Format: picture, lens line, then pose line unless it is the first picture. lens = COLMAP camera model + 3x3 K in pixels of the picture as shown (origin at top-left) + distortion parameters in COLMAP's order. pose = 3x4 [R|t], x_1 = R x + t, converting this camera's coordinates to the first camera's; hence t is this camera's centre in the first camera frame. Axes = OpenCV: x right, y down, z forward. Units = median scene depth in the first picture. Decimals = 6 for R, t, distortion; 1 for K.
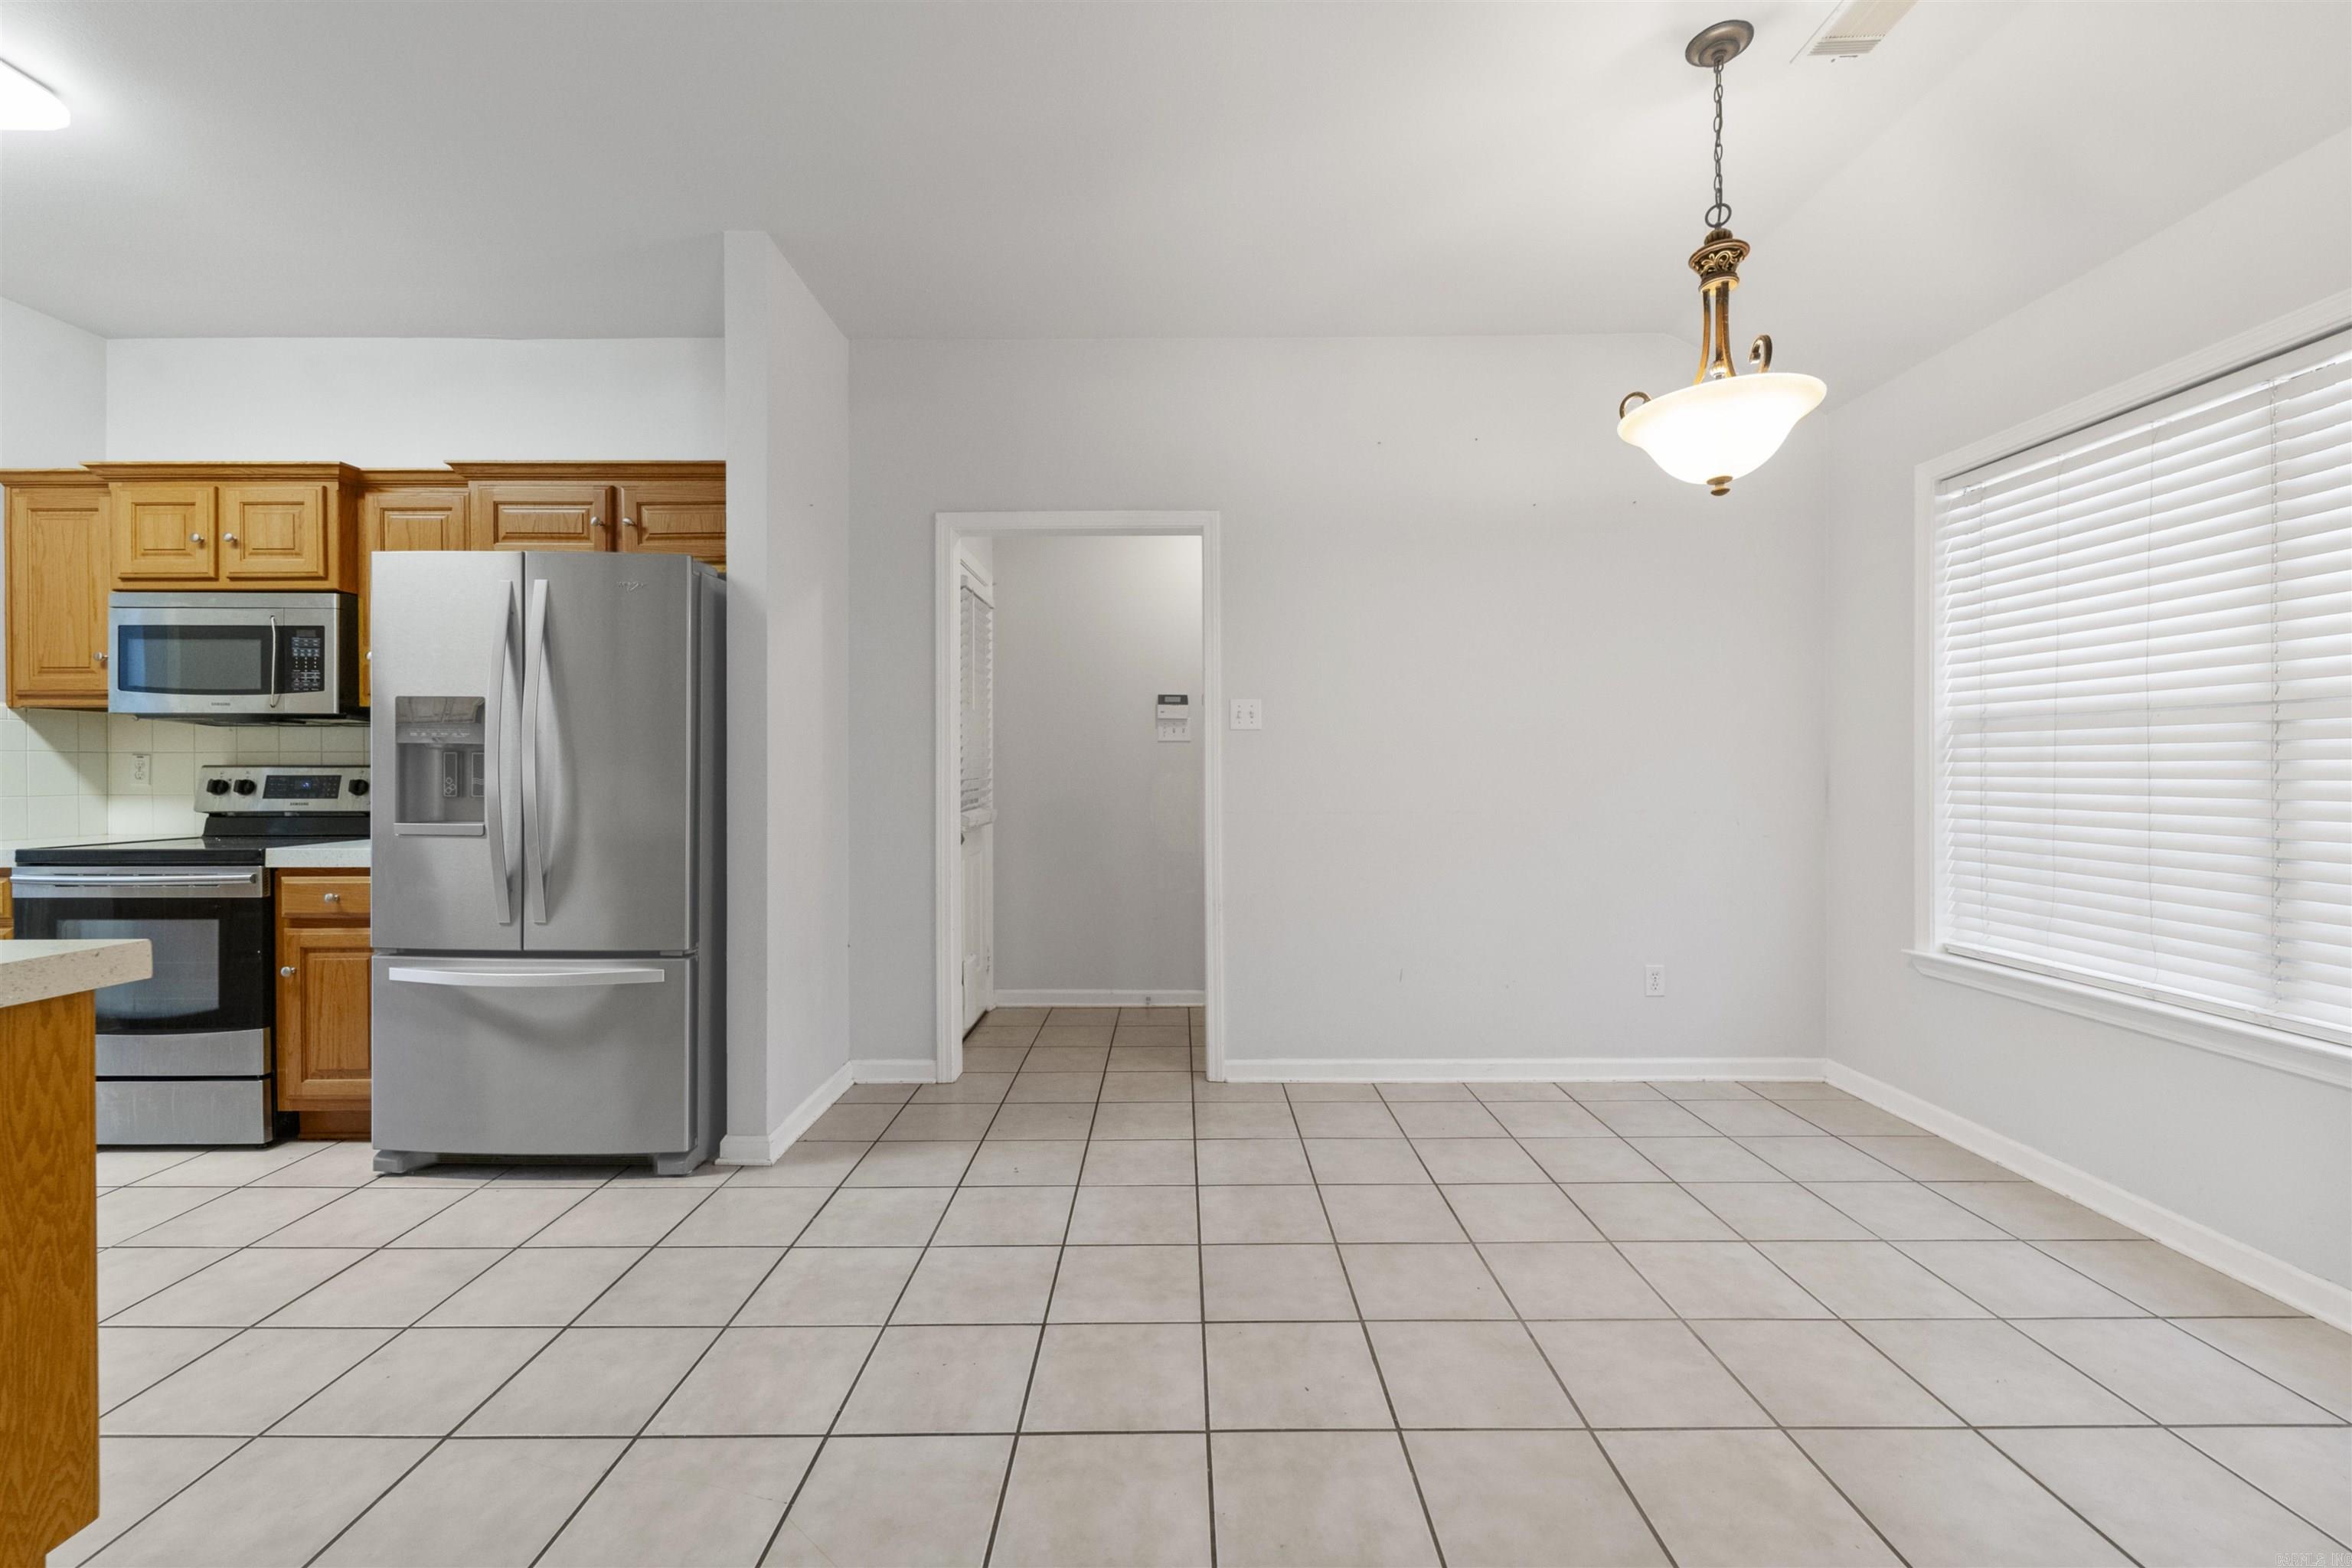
lens RADIAL K [[957.2, 0, 1178.4], [0, 957.2, 771.3], [0, 0, 1]] dist [0.012940, -0.005589]
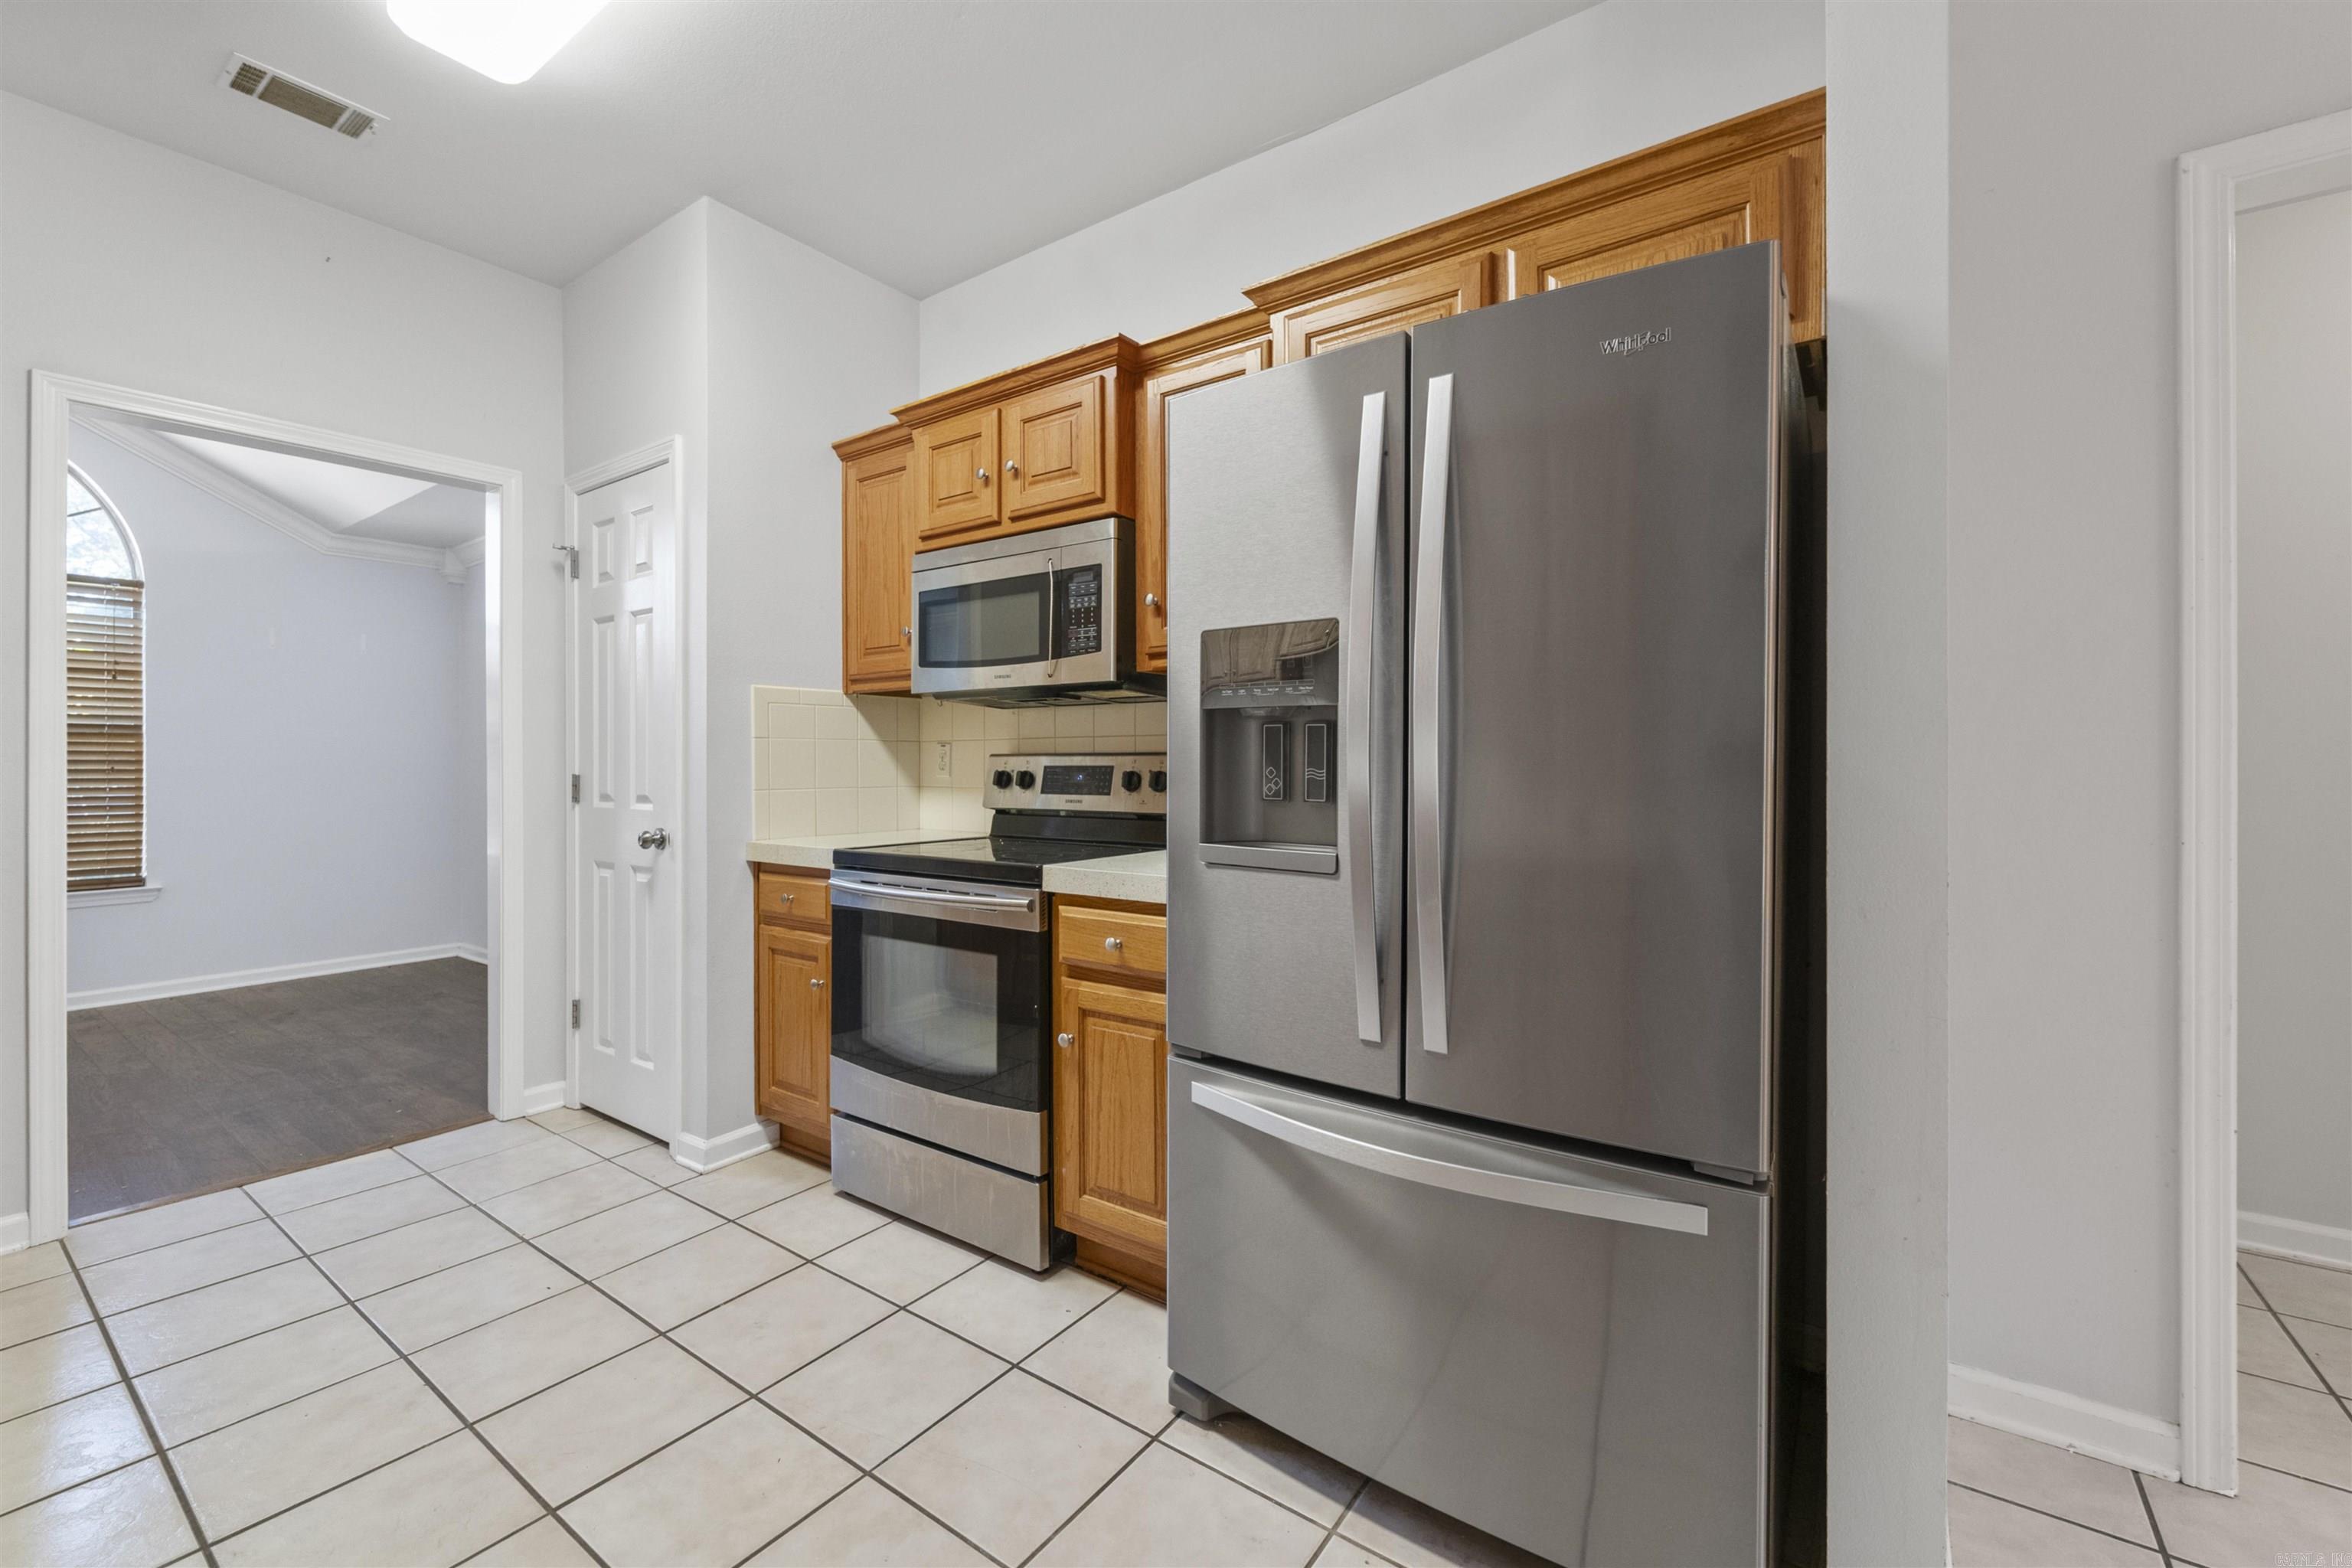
lens RADIAL K [[961.3, 0, 1194.3], [0, 961.3, 750.9], [0, 0, 1]] dist [0.000187, -0.000013]
pose [[0.823677, -0.009202, -0.566985, -0.409521], [0.000051, 0.999870, -0.016153, 0.005260], [0.567059, 0.013276, 0.823570, 0.433259]]
